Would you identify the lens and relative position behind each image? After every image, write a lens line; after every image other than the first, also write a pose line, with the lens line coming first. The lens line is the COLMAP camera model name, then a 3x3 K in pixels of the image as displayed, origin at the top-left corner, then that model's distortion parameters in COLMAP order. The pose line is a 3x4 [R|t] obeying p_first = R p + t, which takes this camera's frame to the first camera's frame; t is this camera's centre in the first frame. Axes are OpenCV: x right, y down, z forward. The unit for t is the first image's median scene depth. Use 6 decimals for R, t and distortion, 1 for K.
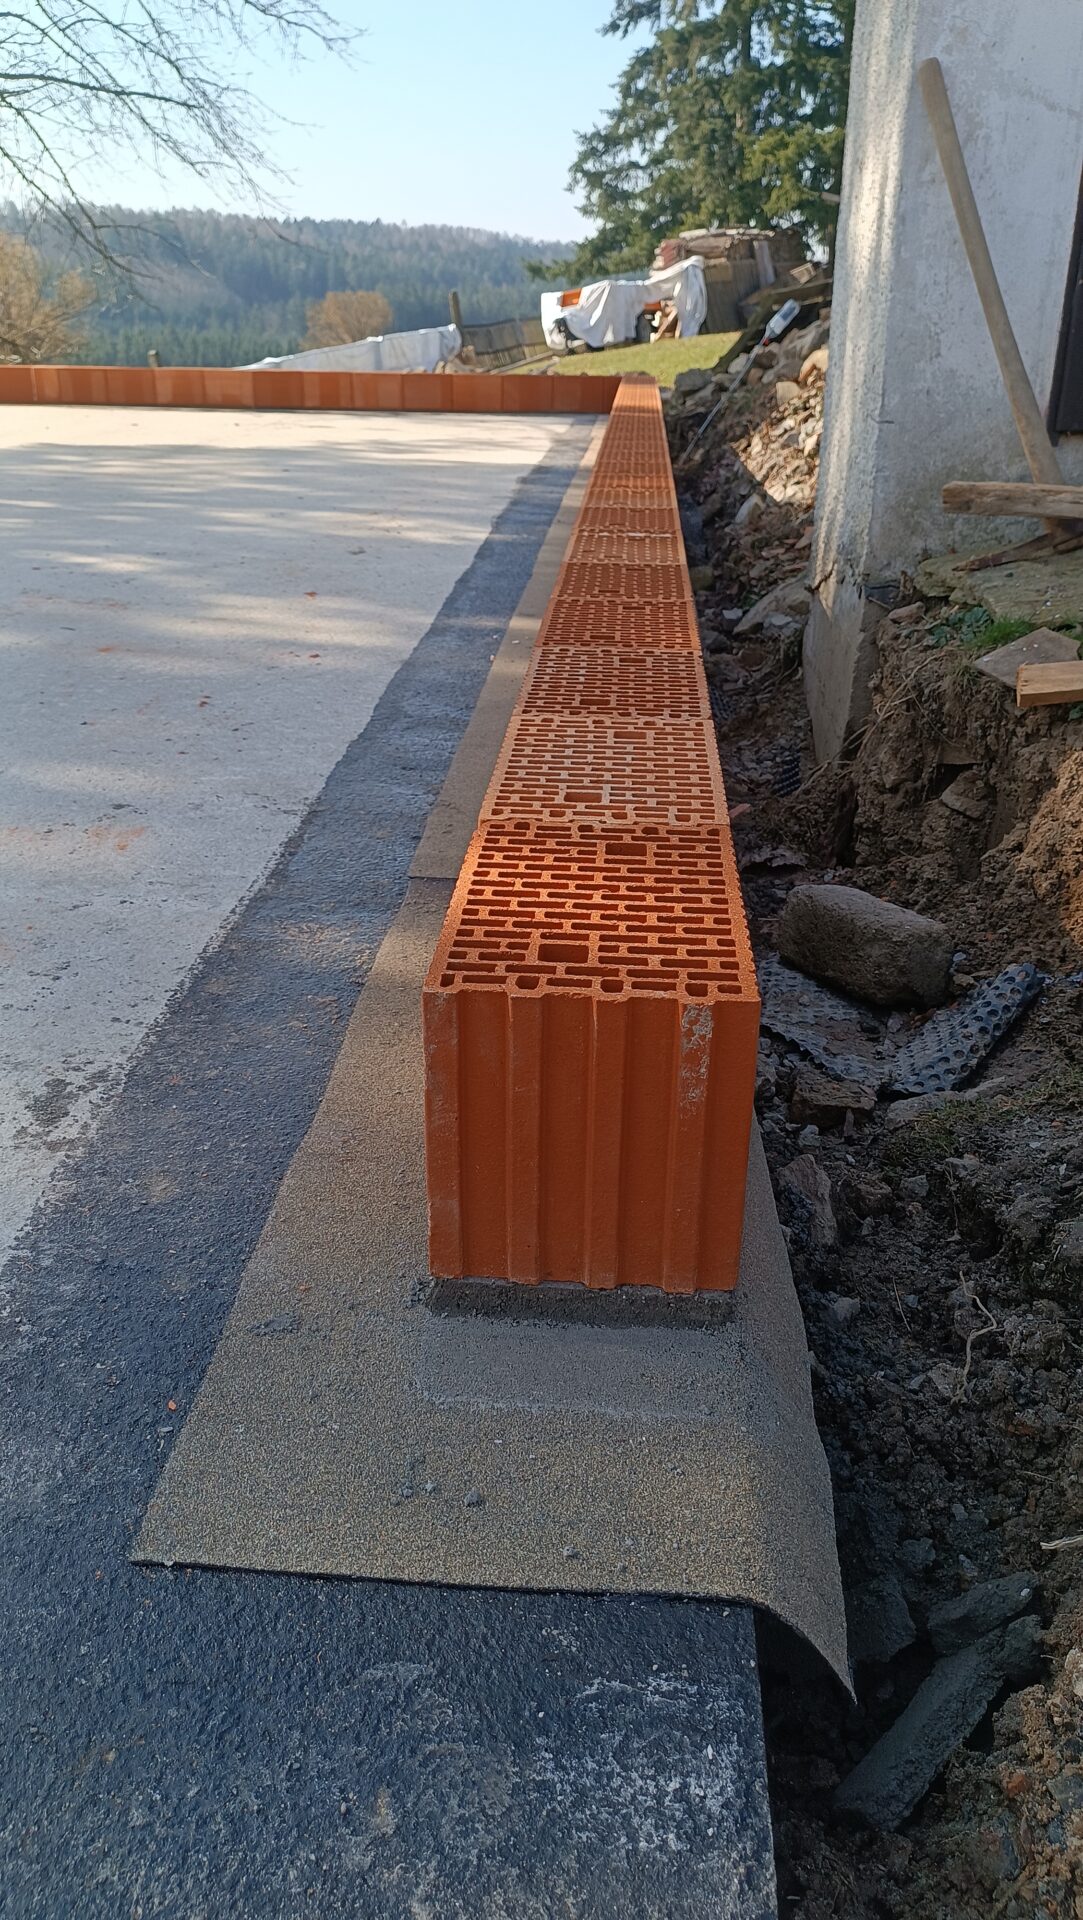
lens RADIAL K [[1370.5, 0, 541.5], [0, 1370.5, 960.0], [0, 0, 1]] dist [0.085052, -0.125705]
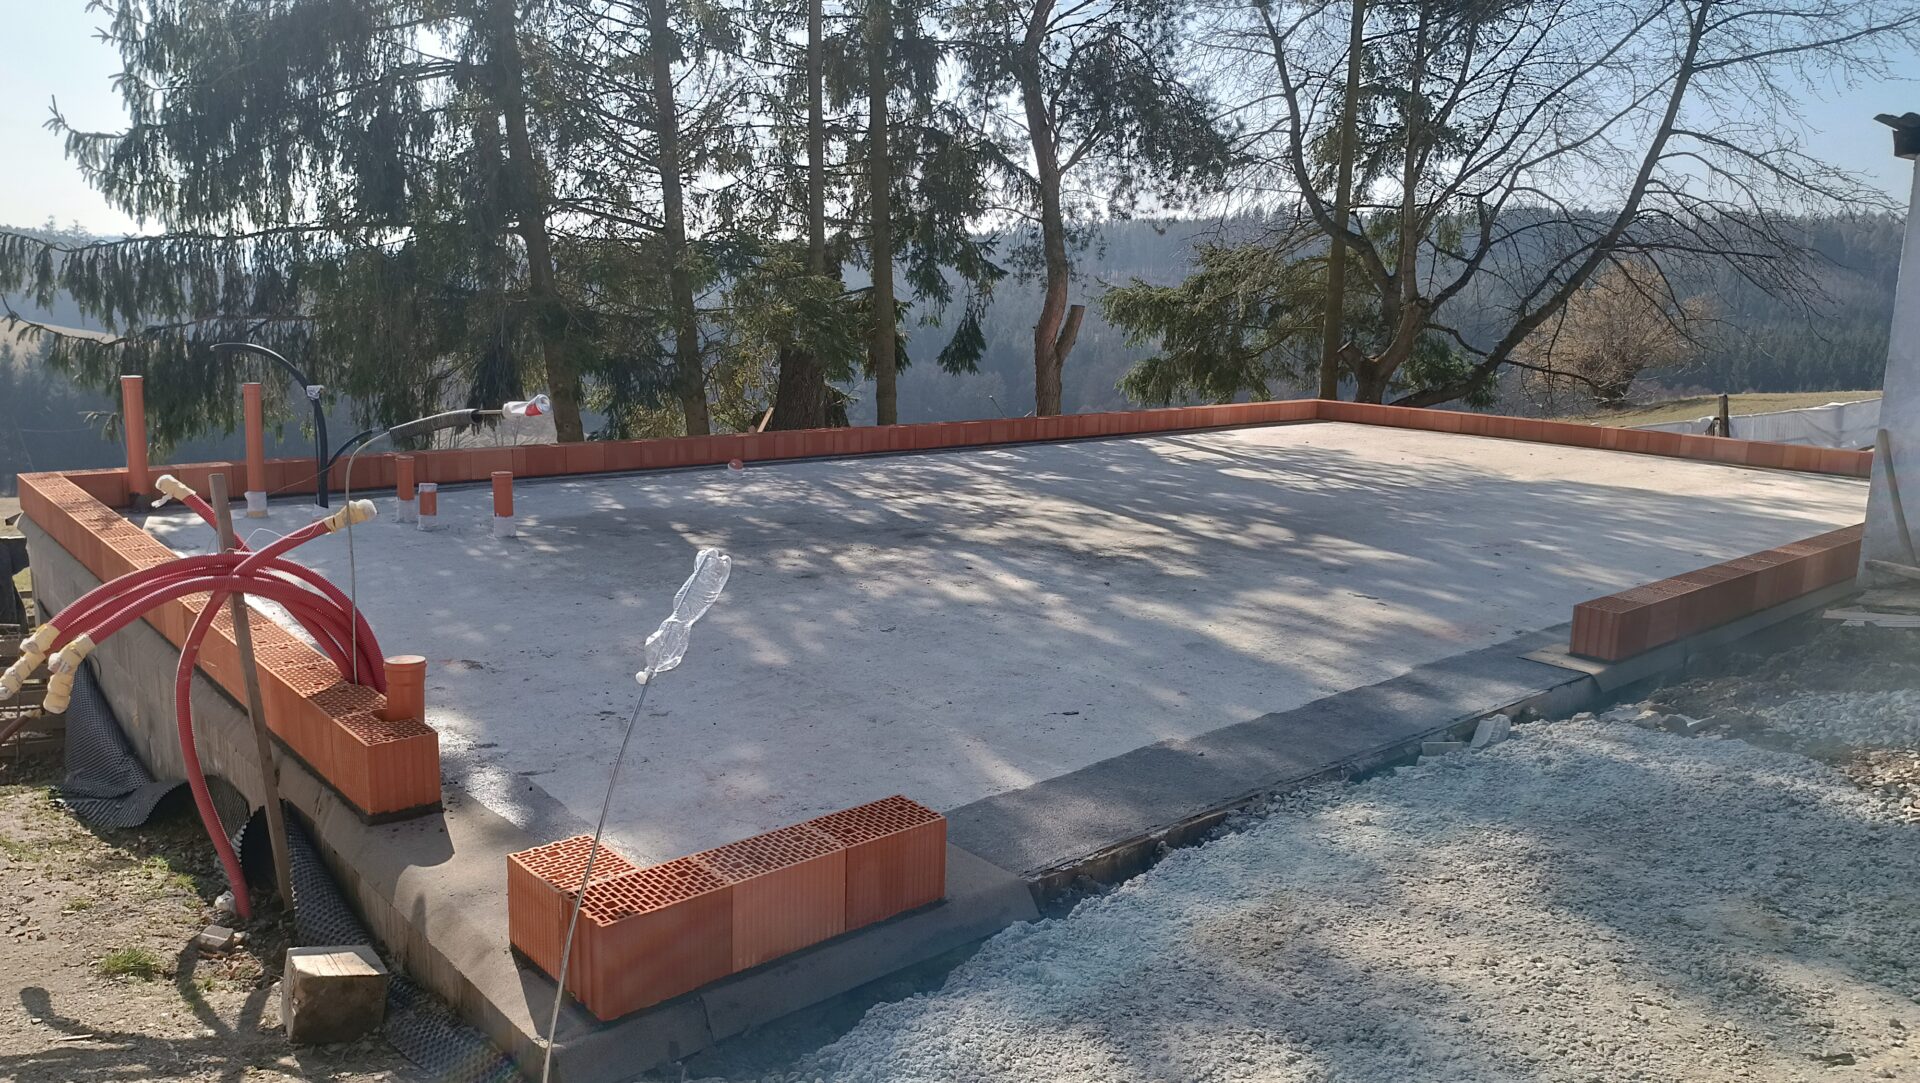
lens RADIAL K [[1370.5, 0, 960.7], [0, 1370.5, 552.9], [0, 0, 1]] dist [0.085052, -0.125705]
pose [[0.710727, 0.141812, -0.689026, 0.065471], [-0.315016, 0.939934, -0.131486, 0.044514], [0.628993, 0.310505, 0.712709, -0.159679]]
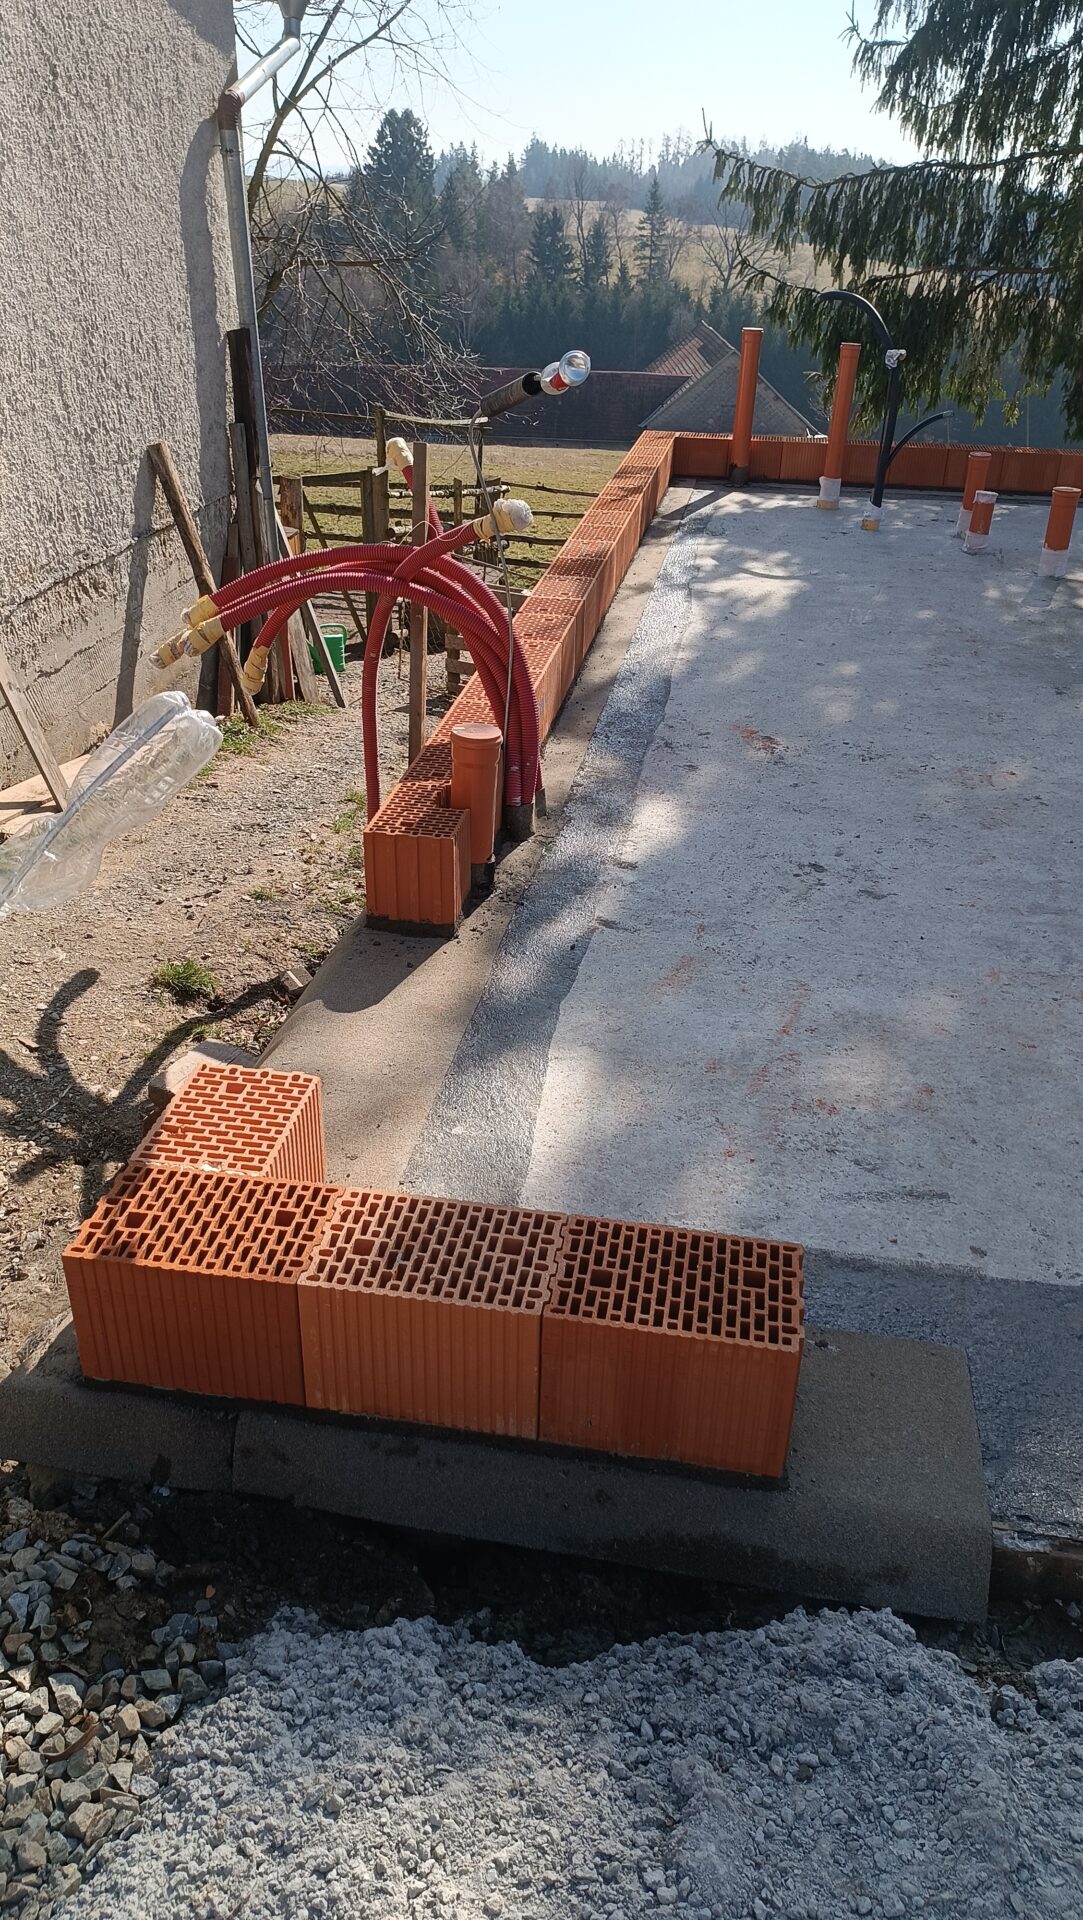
lens RADIAL K [[1393.0, 0, 538.8], [0, 1393.0, 948.1], [0, 0, 1]] dist [0.001911, 0.002003]
pose [[-0.090792, 0.454794, -0.885957, 0.033465], [-0.440765, 0.779401, 0.445264, 0.020435], [0.893019, 0.430925, 0.129694, -0.099615]]
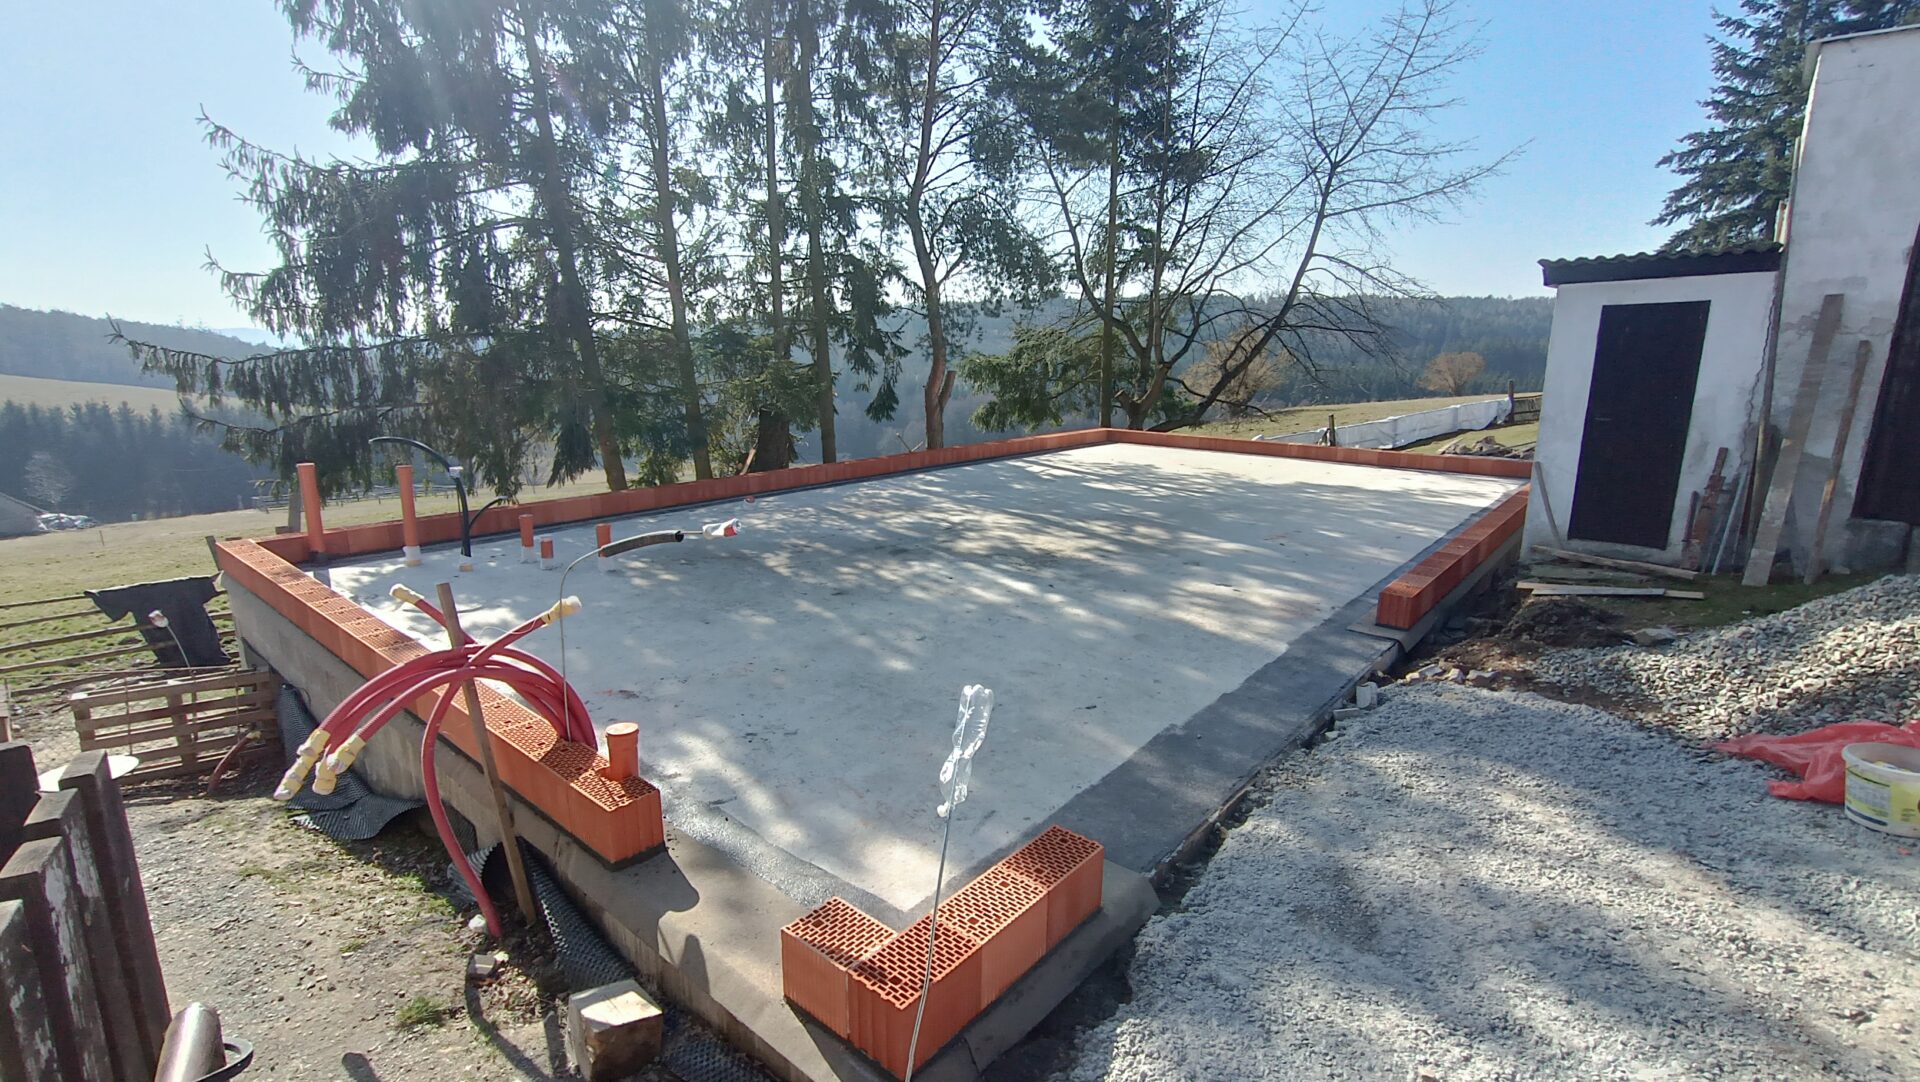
lens RADIAL K [[880.0, 0, 956.2], [0, 880.0, 541.8], [0, 0, 1]] dist [-0.027623, 0.022872]
pose [[0.803874, 0.121257, -0.582308, 0.029511], [-0.247512, 0.958405, -0.142116, 0.037192], [0.540855, 0.258372, 0.800450, -0.163470]]
